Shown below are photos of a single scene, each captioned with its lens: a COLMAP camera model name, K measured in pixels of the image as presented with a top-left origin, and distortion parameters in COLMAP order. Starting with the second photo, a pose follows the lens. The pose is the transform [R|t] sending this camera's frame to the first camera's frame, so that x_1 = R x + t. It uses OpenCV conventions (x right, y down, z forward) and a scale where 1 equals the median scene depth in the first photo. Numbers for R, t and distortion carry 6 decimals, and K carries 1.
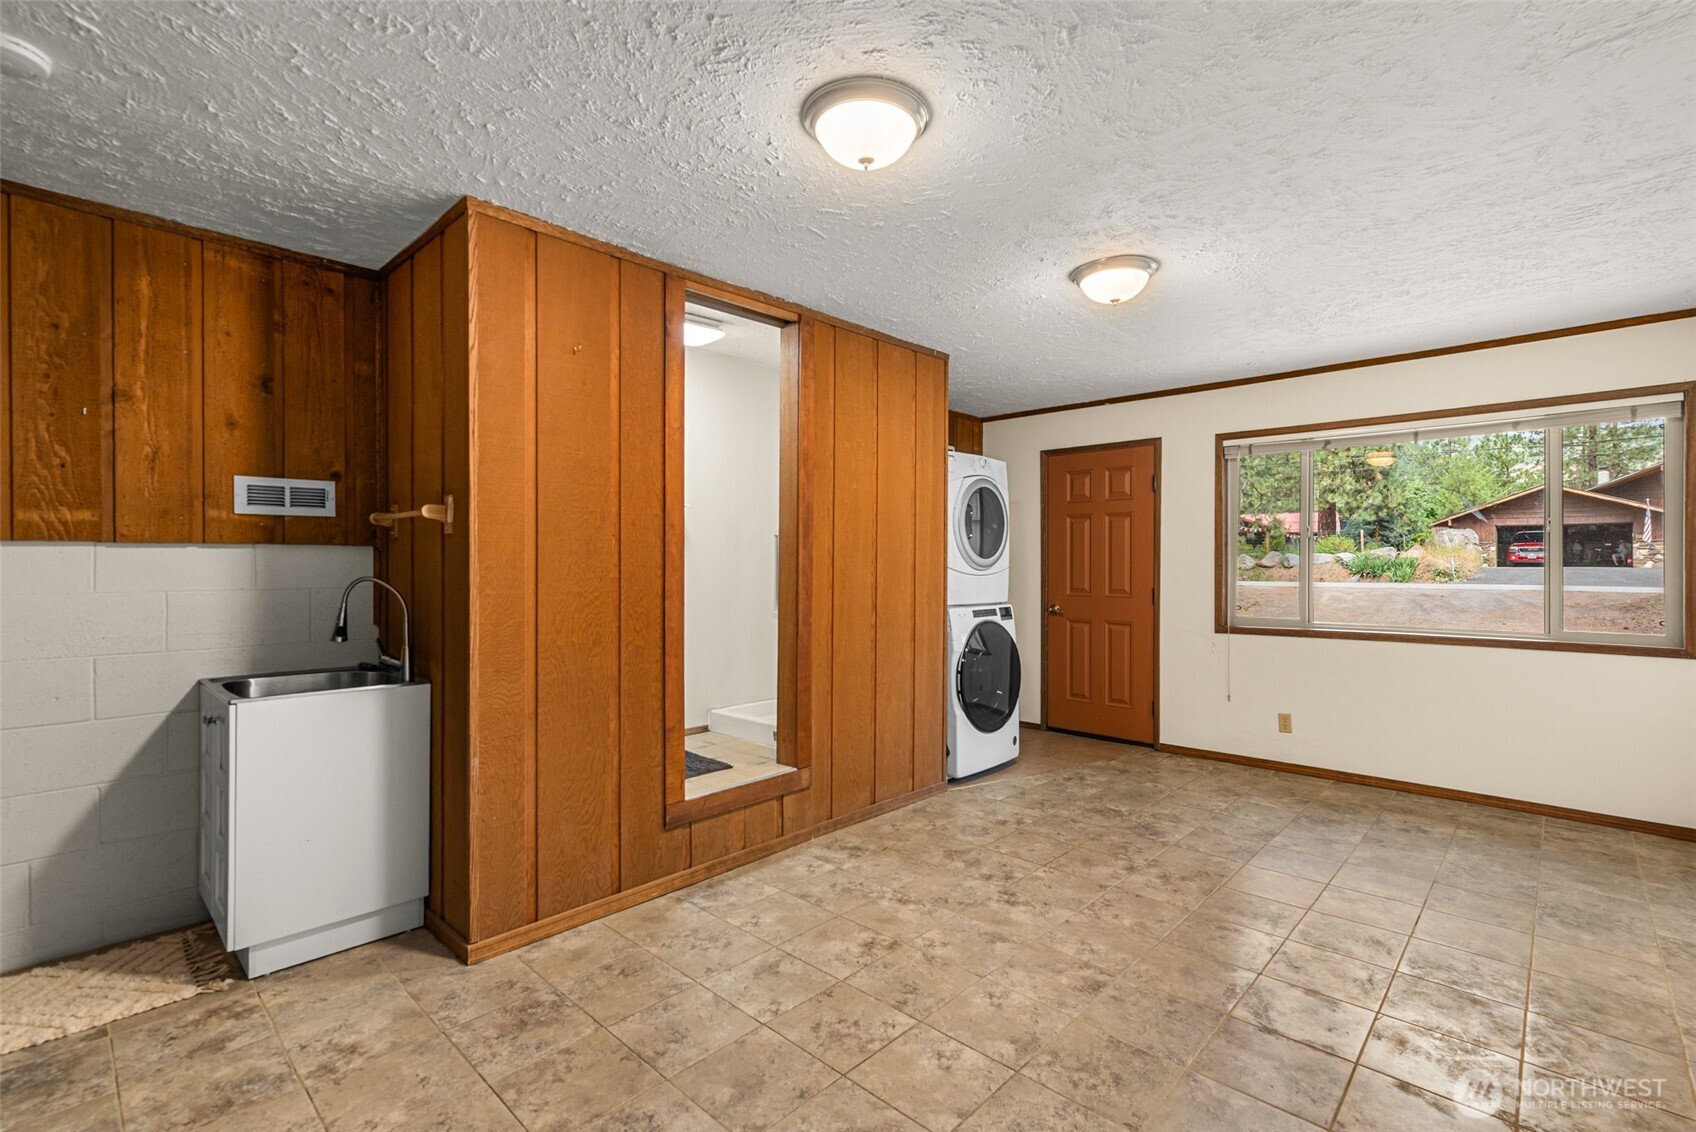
lens RADIAL K [[748.1, 0, 852.5], [0, 748.1, 566.4], [0, 0, 1]] dist [0.002933, -0.001731]
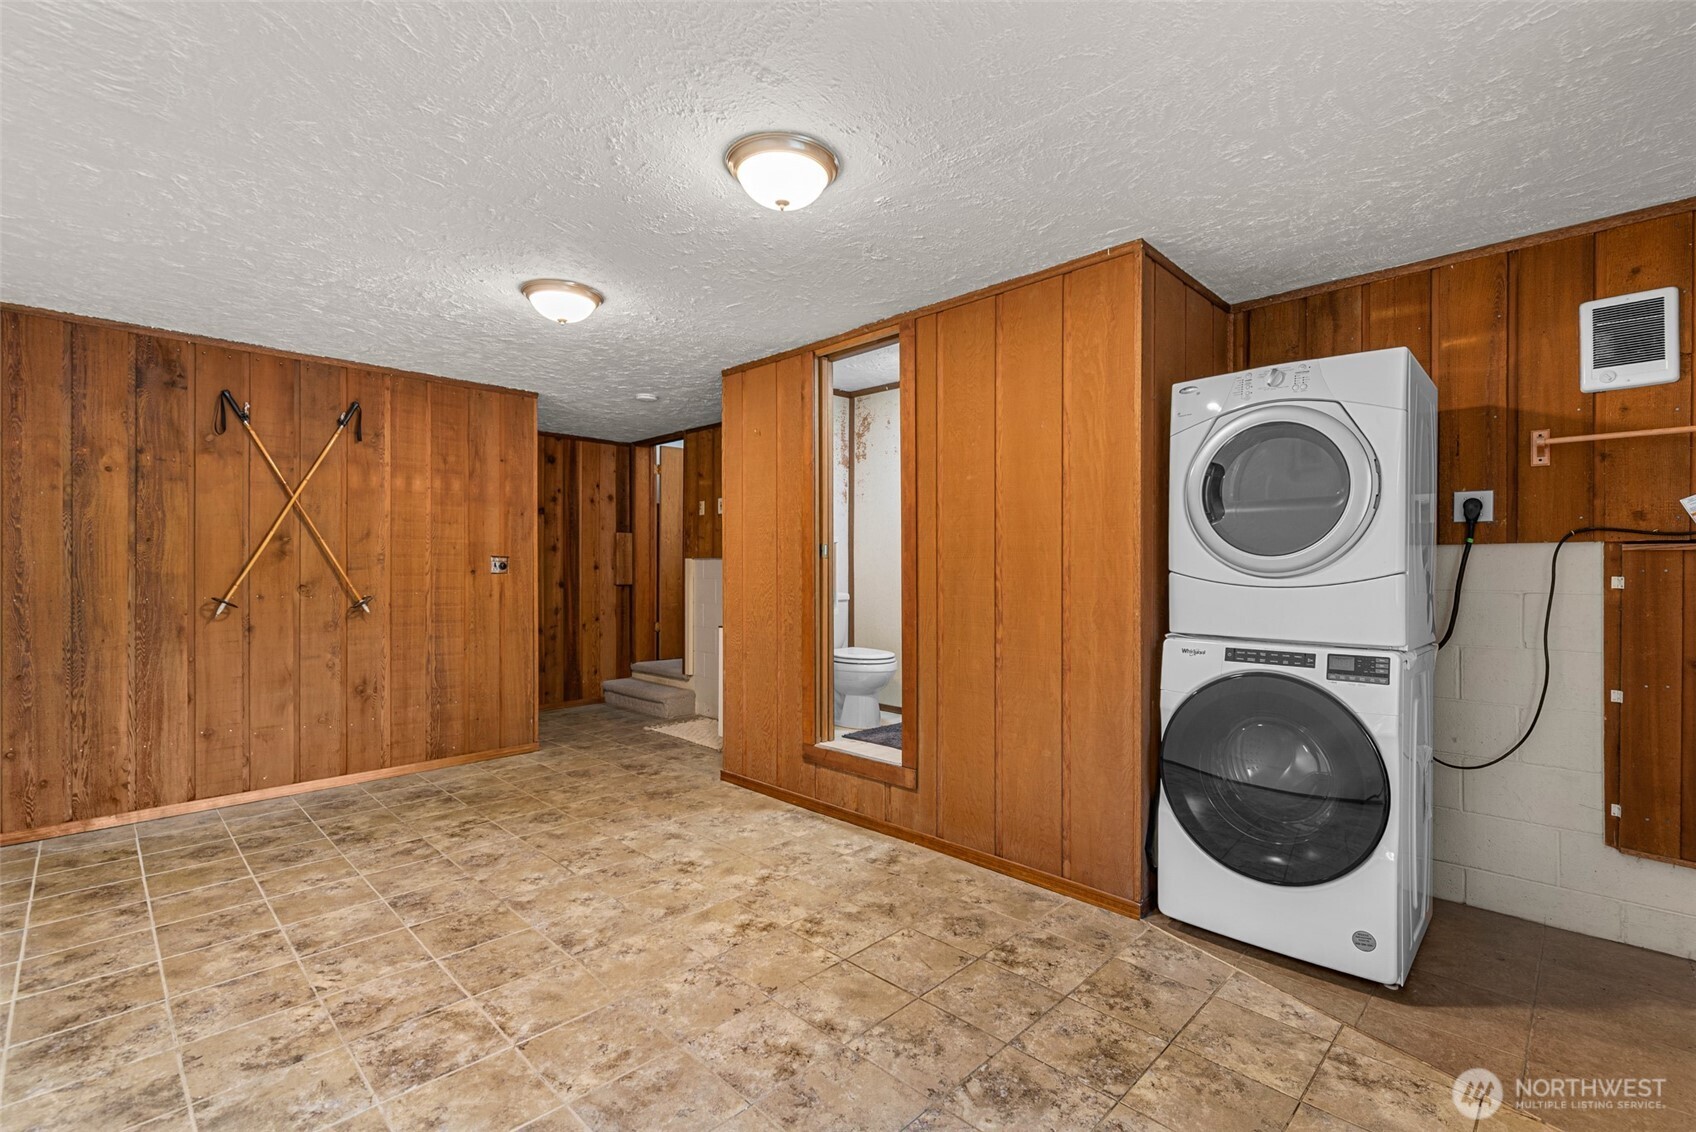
lens RADIAL K [[748.1, 0, 874.7], [0, 748.1, 562.8], [0, 0, 1]] dist [0.002933, -0.001731]
pose [[0.006793, -0.005008, -0.999964, 1.067432], [-0.005544, 0.999972, -0.005045, -0.001835], [0.999962, 0.005578, 0.006765, 1.068240]]
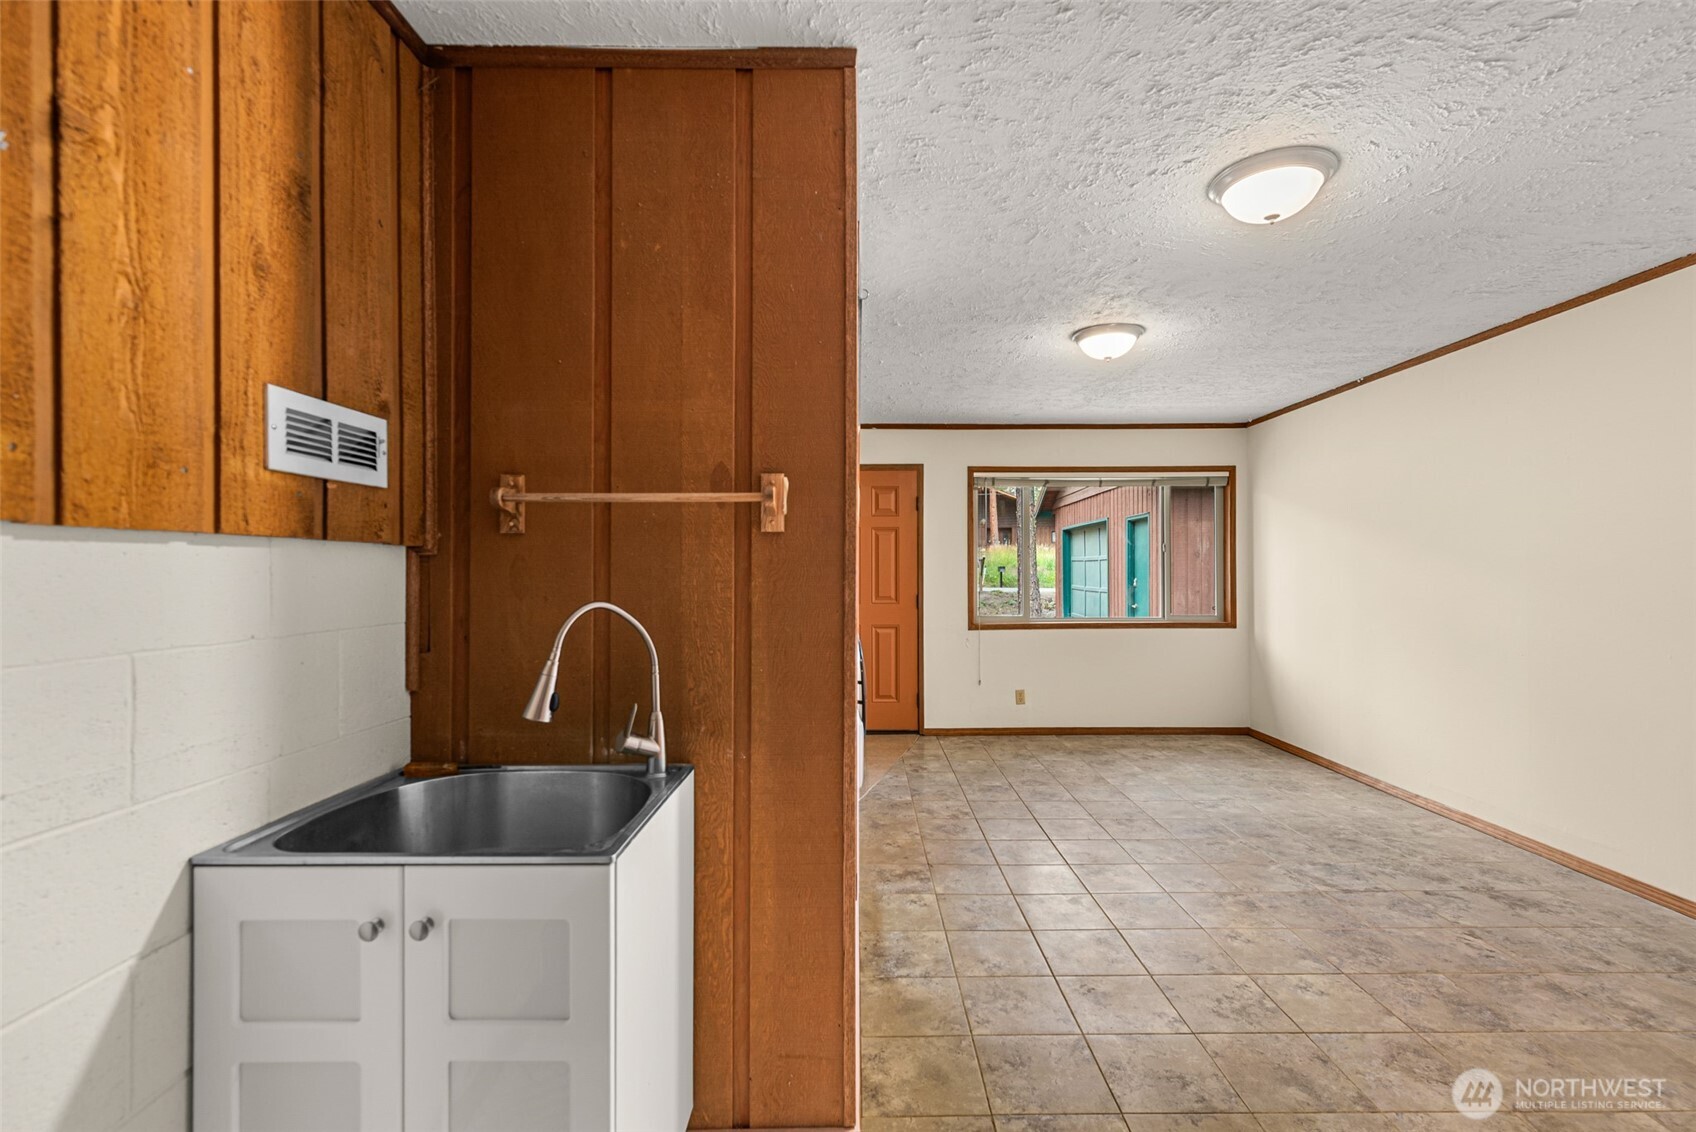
lens RADIAL K [[748.1, 0, 847.6], [0, 748.1, 569.7], [0, 0, 1]] dist [0.002933, -0.001731]
pose [[0.735369, -0.000193, 0.677667, -0.772232], [0.005578, 0.999968, -0.005768, -0.005158], [-0.677644, 0.008022, 0.735346, 0.385800]]
